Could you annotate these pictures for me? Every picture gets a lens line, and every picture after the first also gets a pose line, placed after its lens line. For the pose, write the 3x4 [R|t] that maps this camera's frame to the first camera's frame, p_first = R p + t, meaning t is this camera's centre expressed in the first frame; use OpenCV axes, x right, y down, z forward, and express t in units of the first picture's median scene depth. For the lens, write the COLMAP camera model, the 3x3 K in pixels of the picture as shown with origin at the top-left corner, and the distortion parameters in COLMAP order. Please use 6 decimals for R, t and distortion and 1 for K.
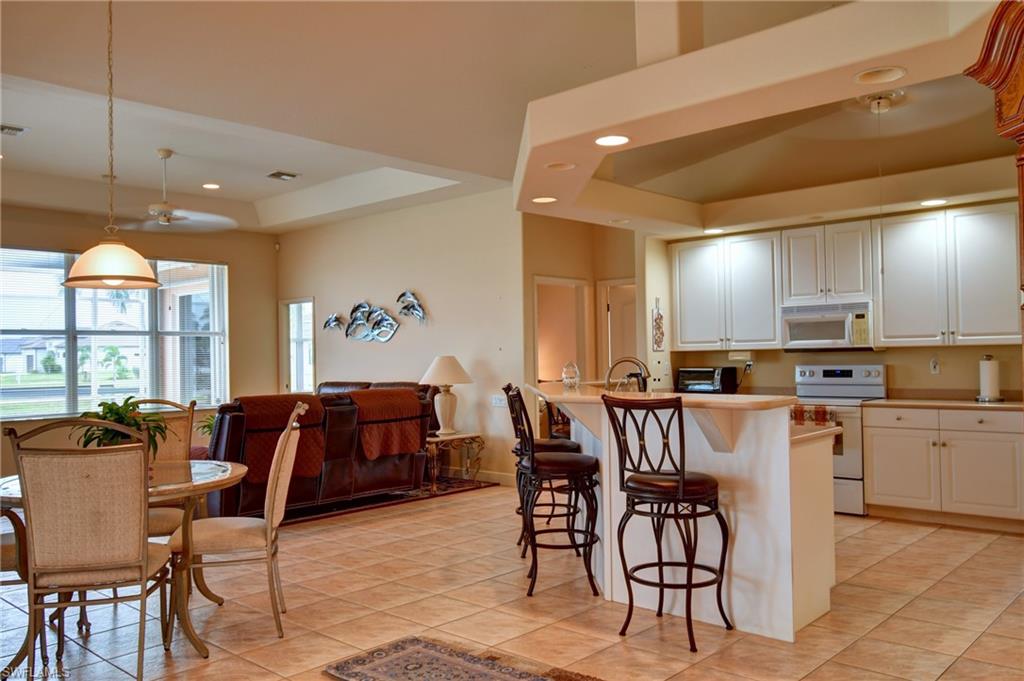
lens RADIAL K [[848.4, 0, 514.3], [0, 848.4, 341.4], [0, 0, 1]] dist [-0.010335, -0.001752]
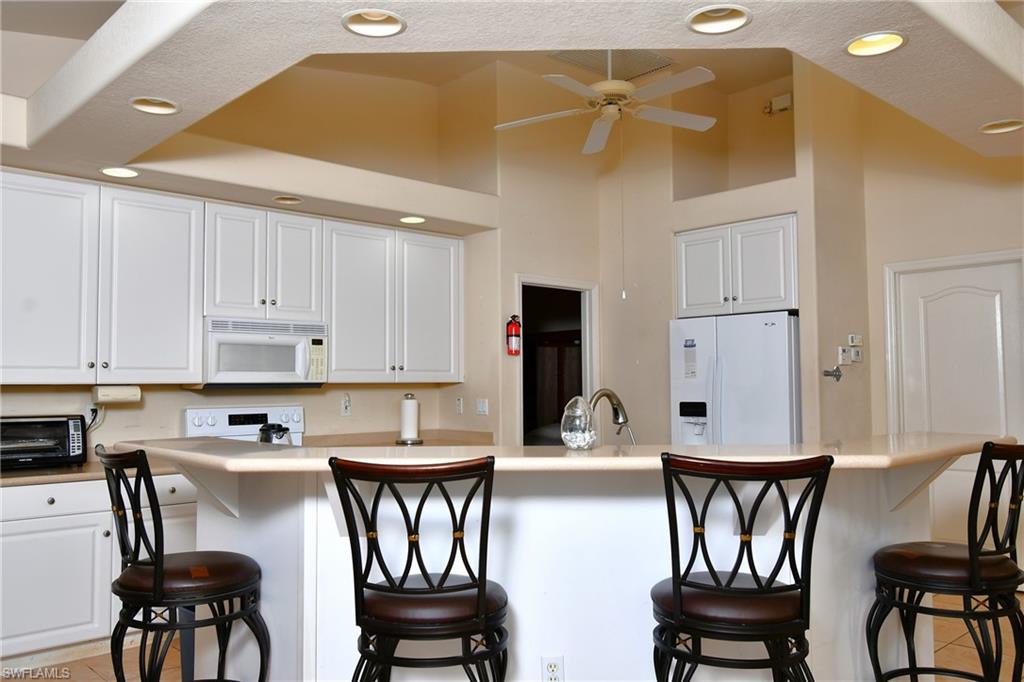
lens RADIAL K [[848.4, 0, 514.4], [0, 848.4, 342.6], [0, 0, 1]] dist [-0.010335, -0.001752]
pose [[0.081951, 0.077146, 0.993646, -0.319553], [0.000918, 0.996993, -0.077481, 0.028855], [-0.996636, 0.007262, 0.081634, 0.717609]]
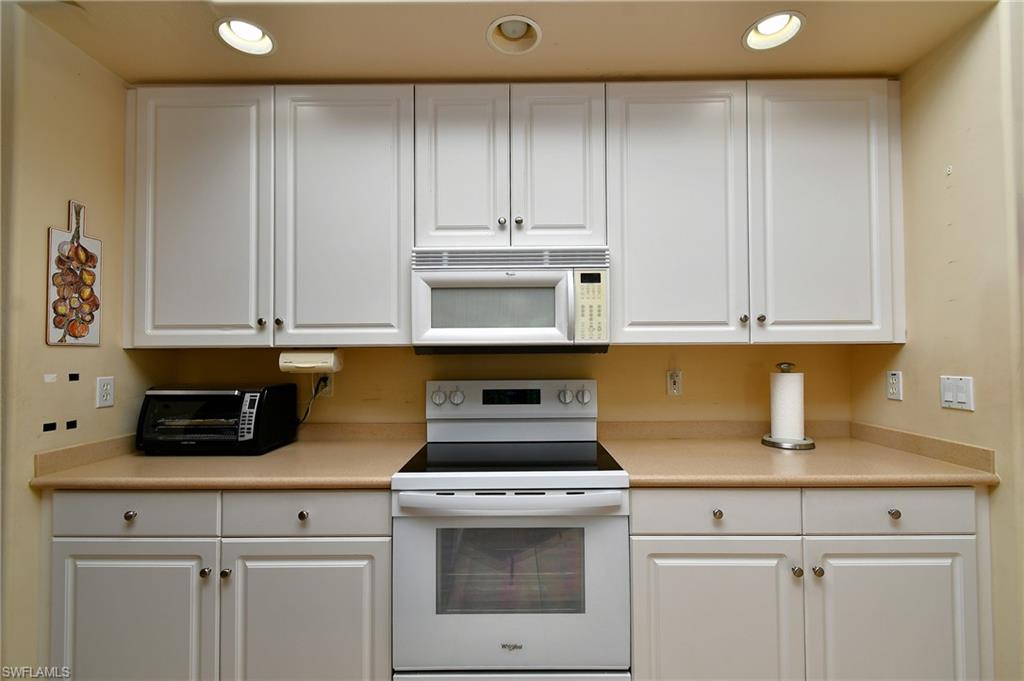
lens RADIAL K [[453.8, 0, 517.1], [0, 453.8, 343.6], [0, 0, 1]] dist [0.001205, 0.000088]
pose [[0.748202, 0.034437, 0.662576, 0.201844], [-0.016438, 0.999308, -0.033377, 0.014931], [-0.663267, 0.014082, 0.748250, 0.793600]]
